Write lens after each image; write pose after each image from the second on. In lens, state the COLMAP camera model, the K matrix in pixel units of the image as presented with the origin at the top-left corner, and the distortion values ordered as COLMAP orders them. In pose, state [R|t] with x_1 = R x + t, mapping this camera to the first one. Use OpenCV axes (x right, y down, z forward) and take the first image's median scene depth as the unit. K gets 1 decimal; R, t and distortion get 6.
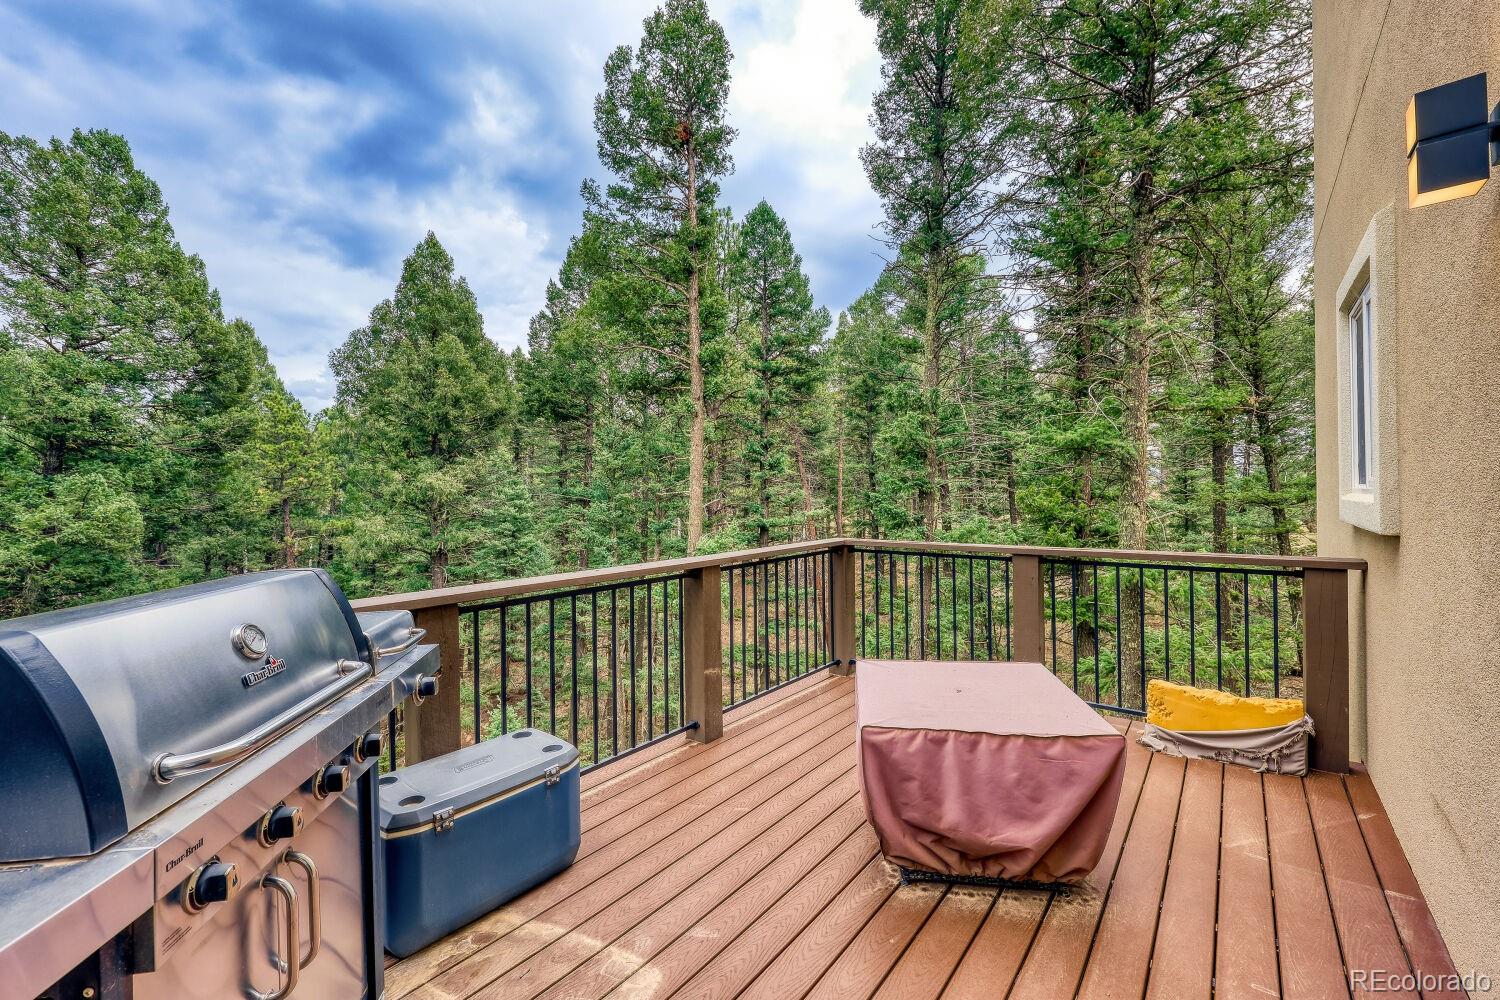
lens RADIAL K [[593.5, 0, 746.7], [0, 593.5, 491.6], [0, 0, 1]] dist [-0.001225, -0.000132]
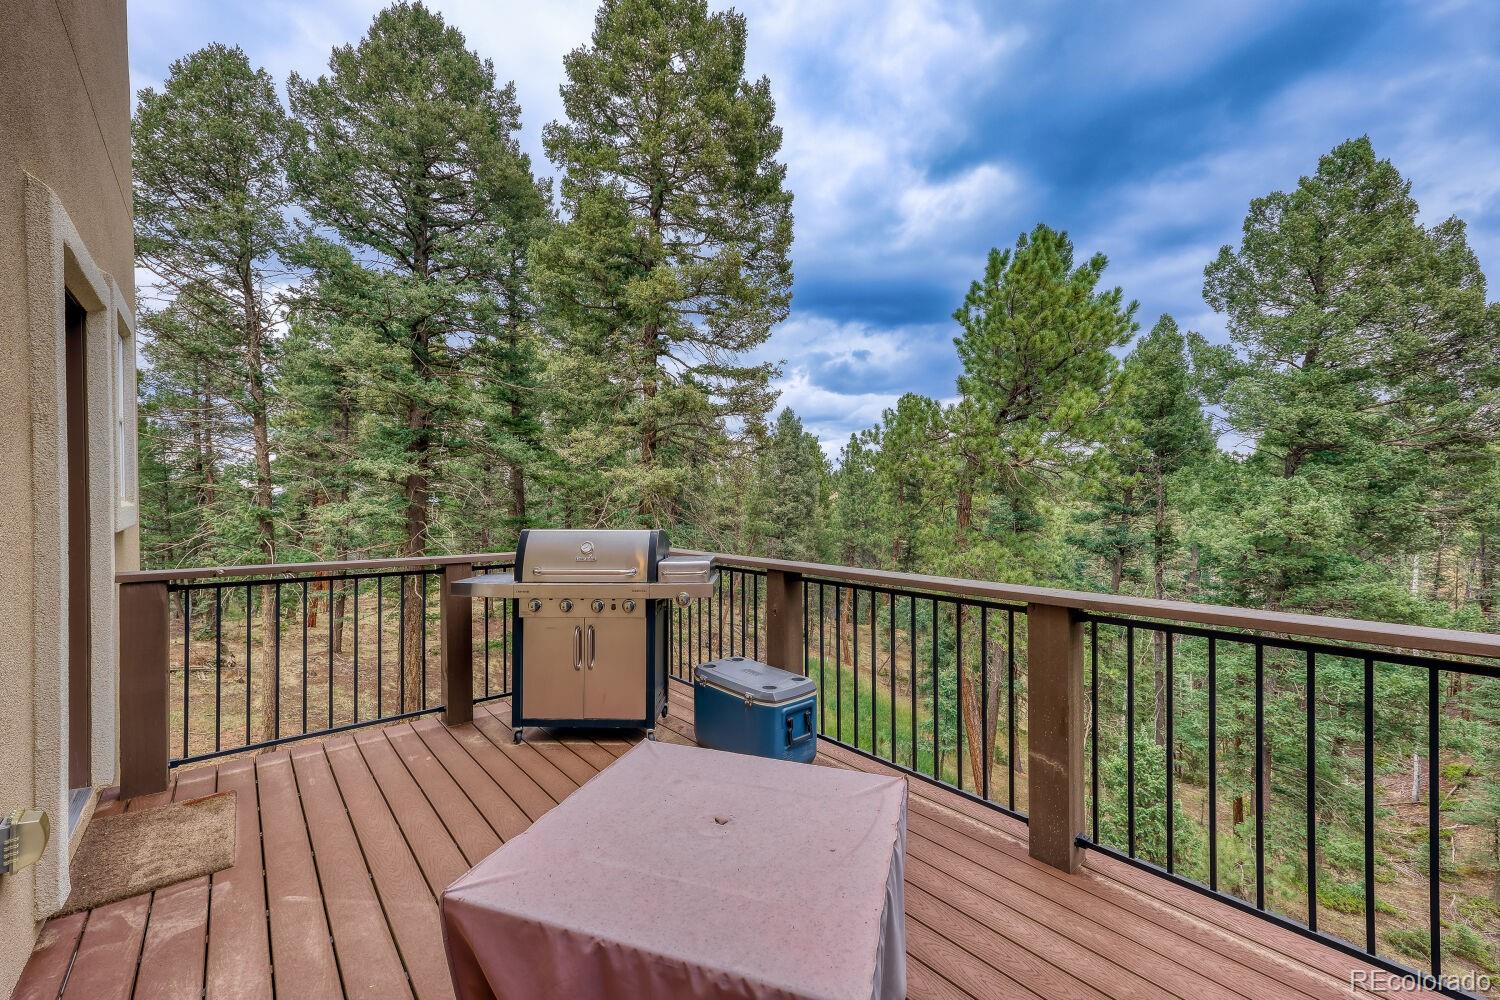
lens RADIAL K [[593.5, 0, 746.3], [0, 593.5, 500.2], [0, 0, 1]] dist [-0.001225, -0.000132]
pose [[-0.174459, 0.012606, -0.984584, 0.163024], [0.004063, 0.999919, 0.012083, -0.001687], [0.984656, -0.001892, -0.174496, 0.190555]]
